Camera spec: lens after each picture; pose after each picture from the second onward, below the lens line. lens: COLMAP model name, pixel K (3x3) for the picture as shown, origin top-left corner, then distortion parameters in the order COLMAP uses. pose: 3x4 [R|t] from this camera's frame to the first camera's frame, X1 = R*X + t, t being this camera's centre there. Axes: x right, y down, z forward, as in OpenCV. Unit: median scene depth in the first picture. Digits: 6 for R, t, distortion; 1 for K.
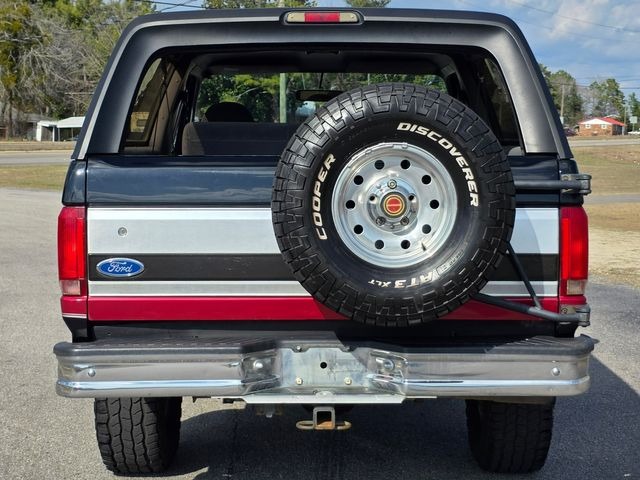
lens RADIAL K [[1298.6, 0, 318.5], [0, 1298.6, 243.2], [0, 0, 1]] dist [0.143774, 0.000000]
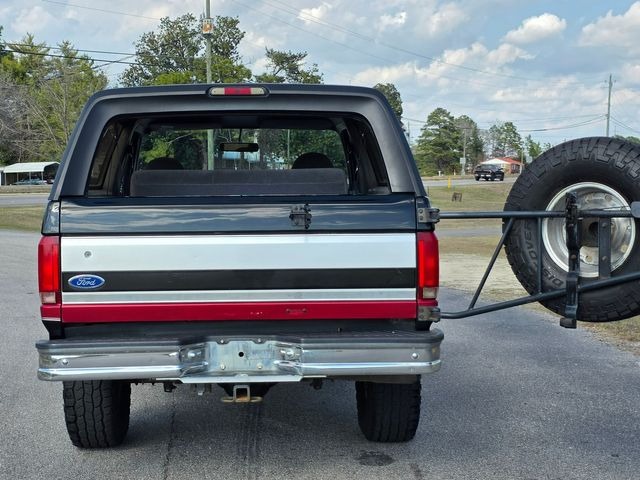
lens RADIAL K [[1298.6, 0, 292.4], [0, 1298.6, 221.7], [0, 0, 1]] dist [0.143774, 0.000000]
pose [[0.999349, -0.012122, 0.033970, 0.011953], [0.013674, 0.998854, -0.045859, 0.019470], [-0.033375, 0.046293, 0.998370, -0.309127]]
